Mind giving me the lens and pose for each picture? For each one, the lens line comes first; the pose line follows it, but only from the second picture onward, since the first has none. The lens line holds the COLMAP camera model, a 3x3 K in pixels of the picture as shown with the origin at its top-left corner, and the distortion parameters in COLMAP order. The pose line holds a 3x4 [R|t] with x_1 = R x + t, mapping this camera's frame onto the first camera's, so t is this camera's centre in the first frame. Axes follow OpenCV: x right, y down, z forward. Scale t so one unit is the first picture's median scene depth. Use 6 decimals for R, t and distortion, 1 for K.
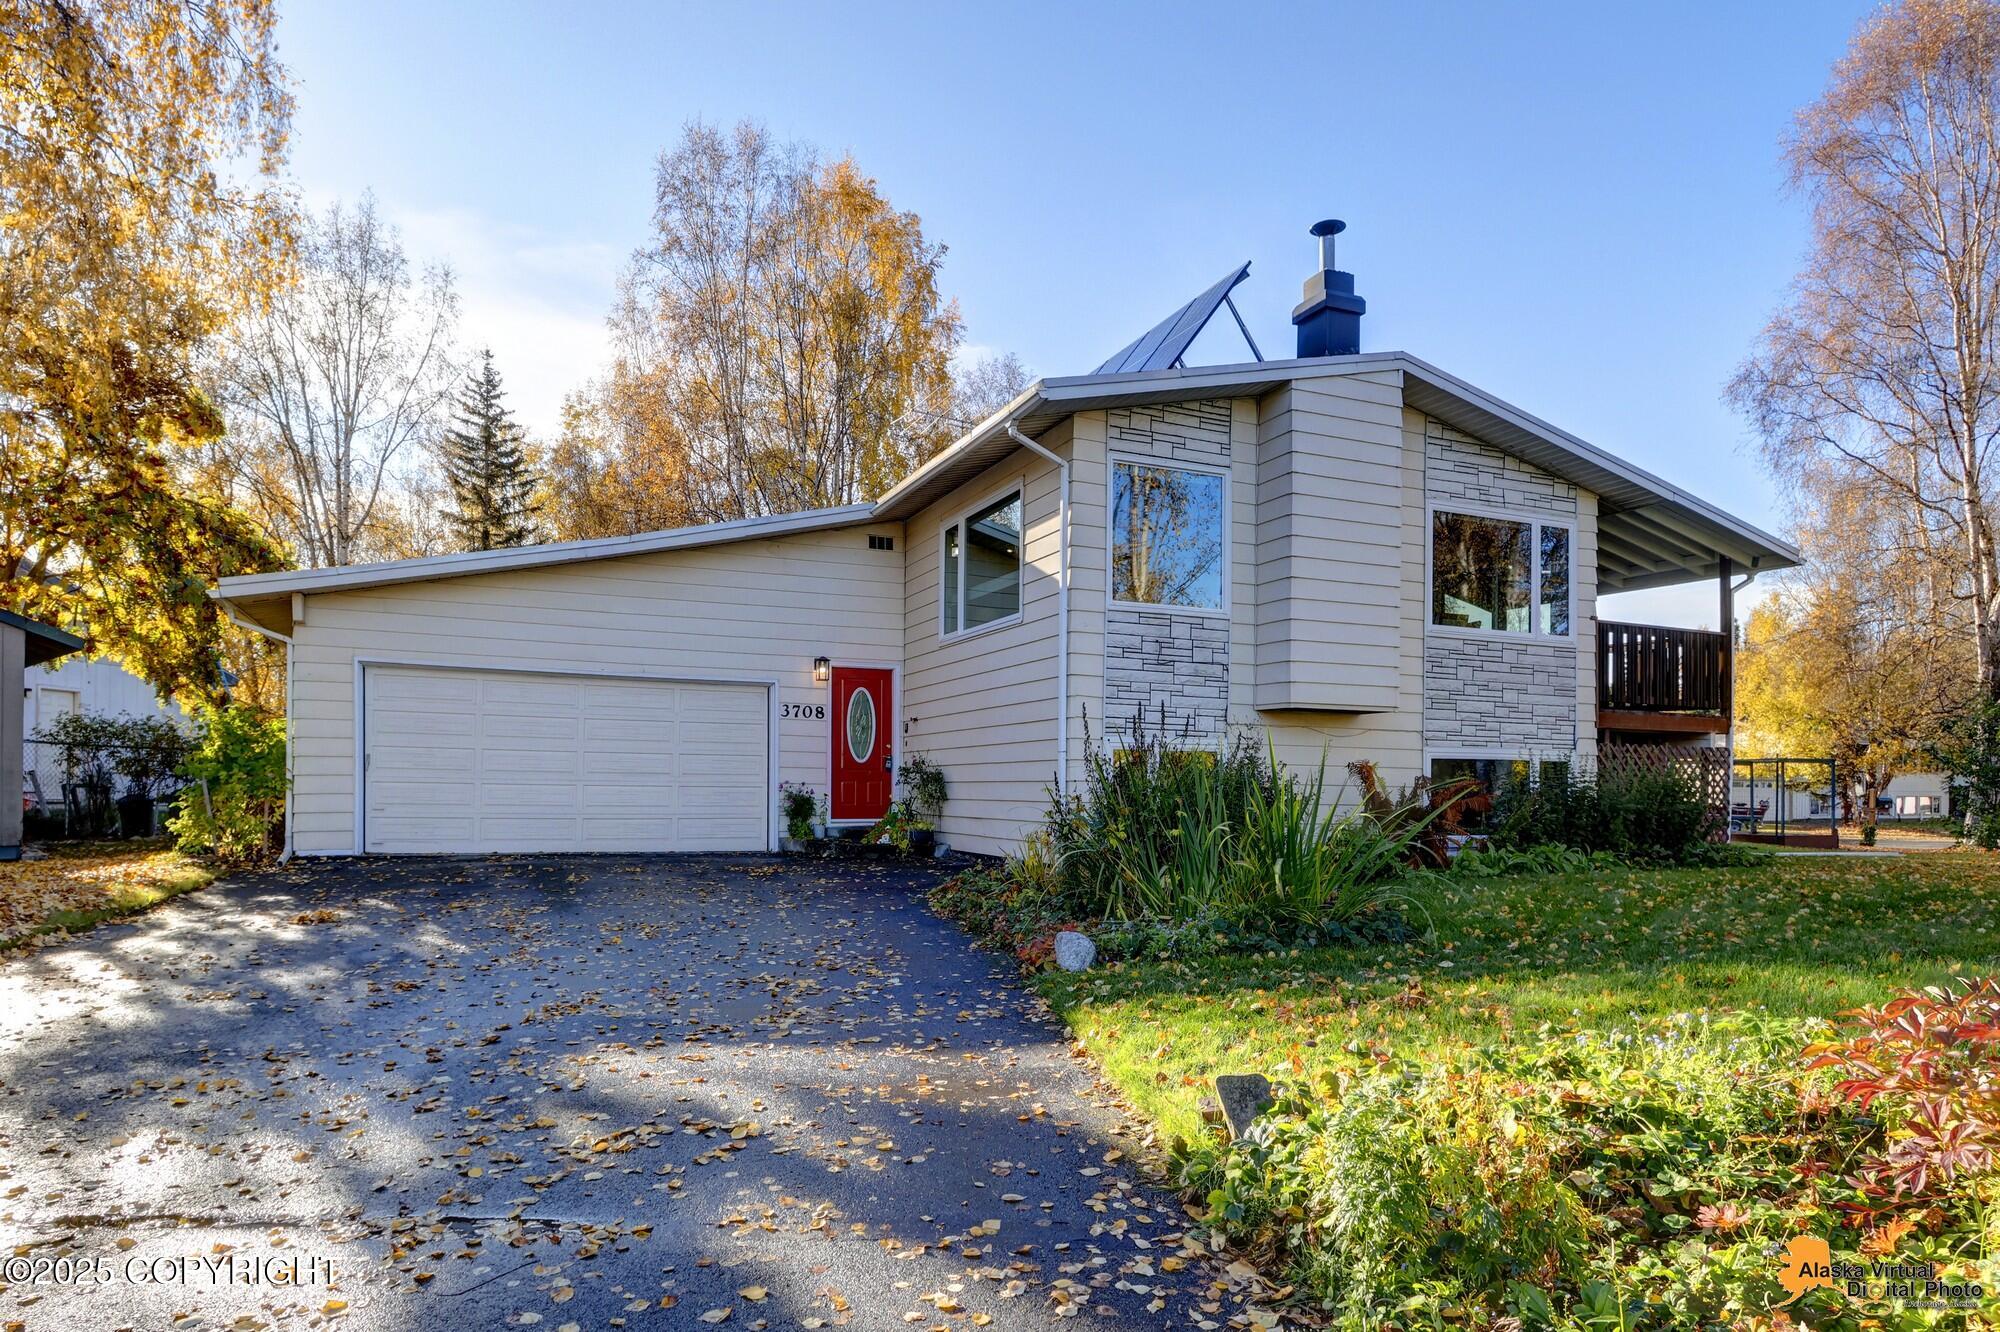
lens RADIAL K [[990.0, 0, 1000.0], [0, 990.0, 666.0], [0, 0, 1]] dist [-0.002667, -0.000489]
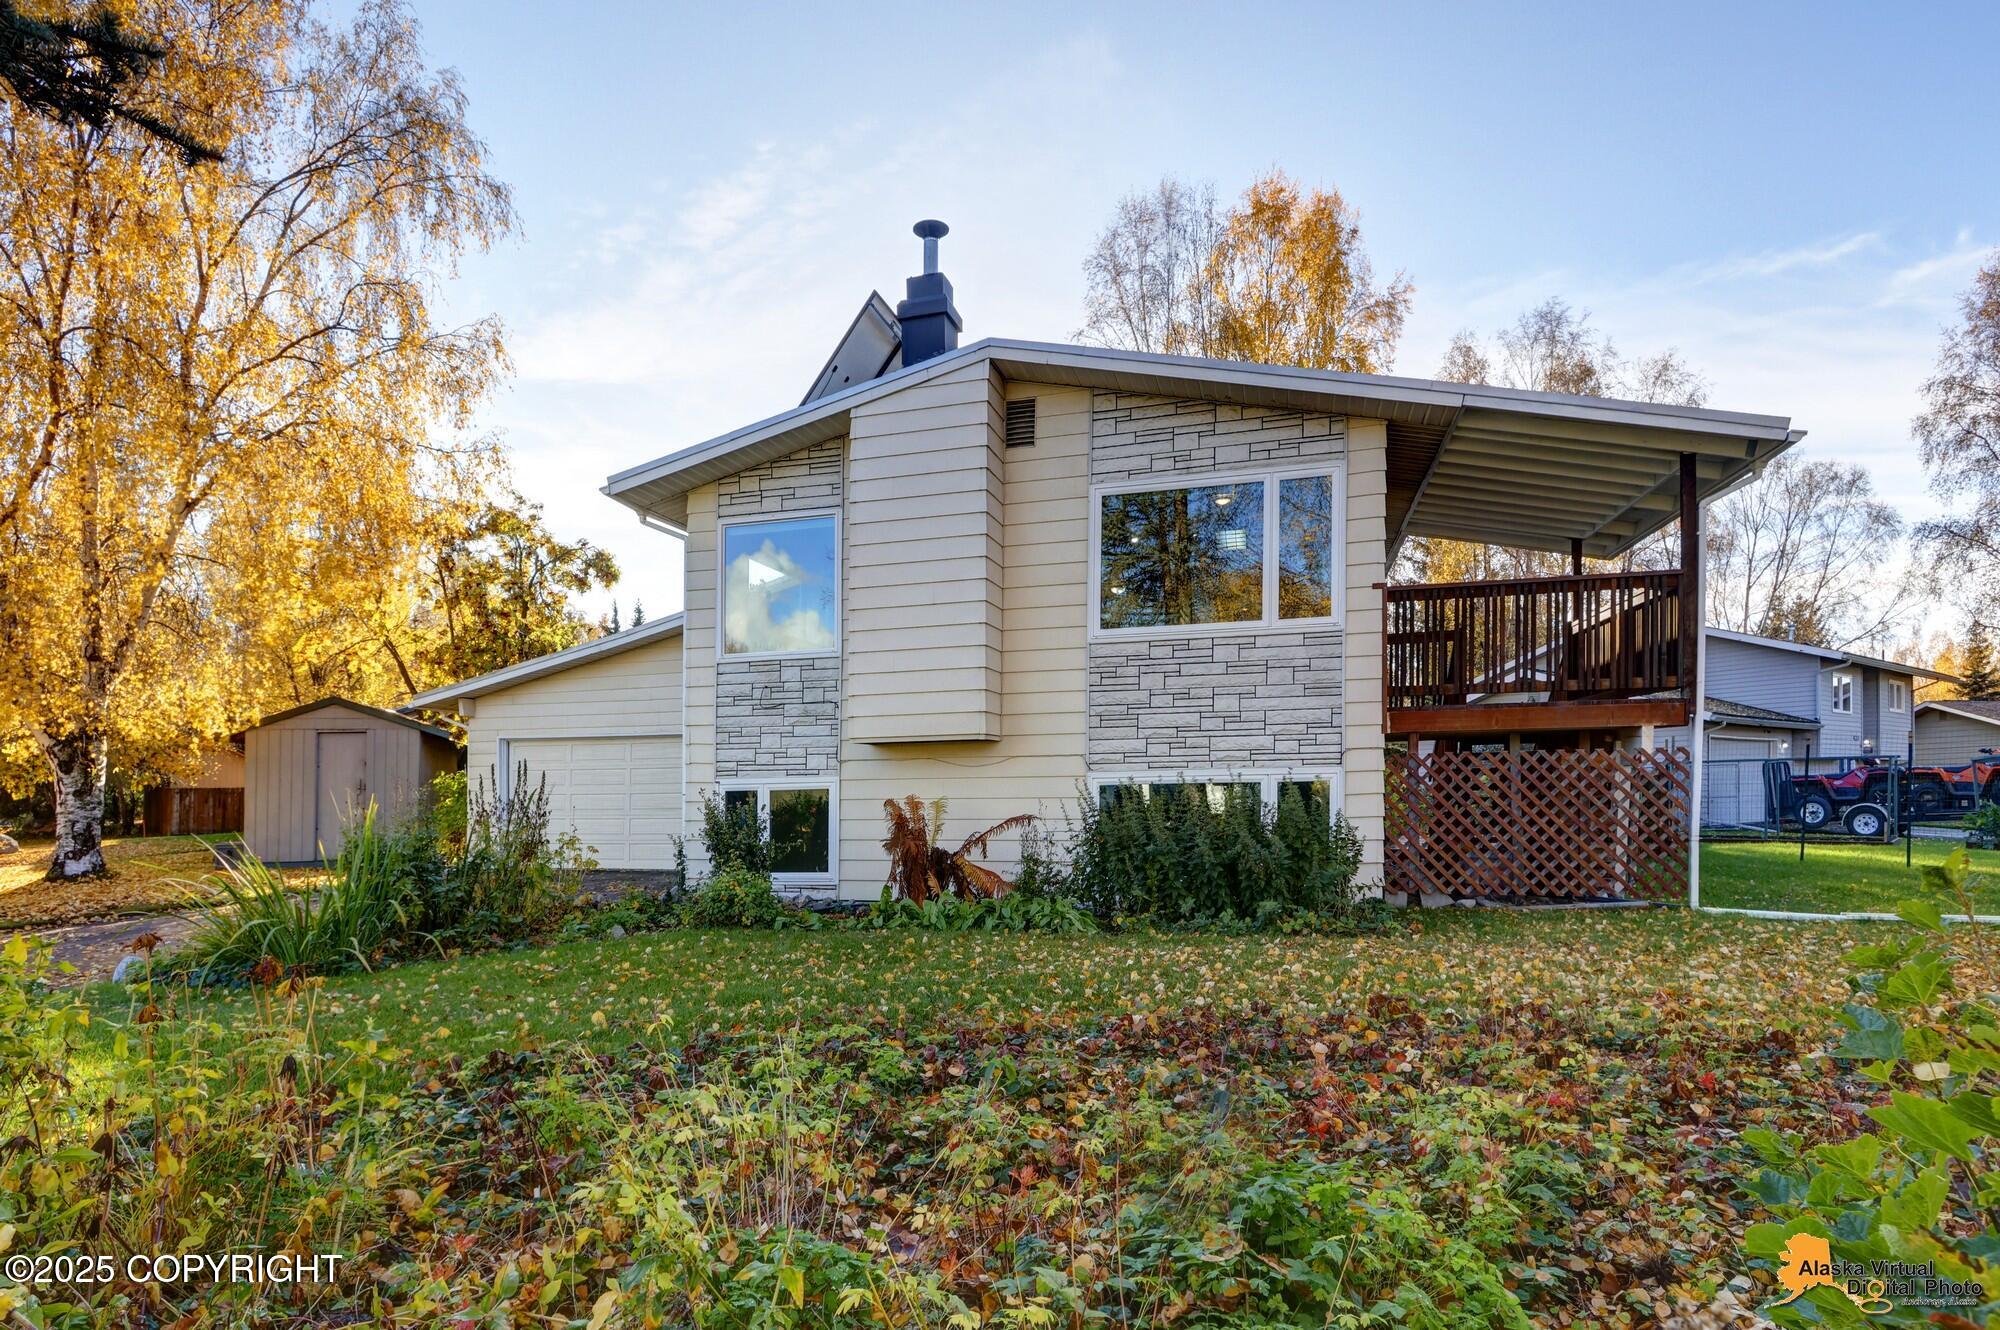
lens RADIAL K [[946.5, 0, 998.2], [0, 946.5, 677.6], [0, 0, 1]] dist [-0.000319, -0.001116]
pose [[0.819796, -0.093262, -0.565011, 0.780163], [0.091982, 0.995283, -0.030823, 0.016023], [0.565220, -0.026702, 0.824508, 0.253280]]
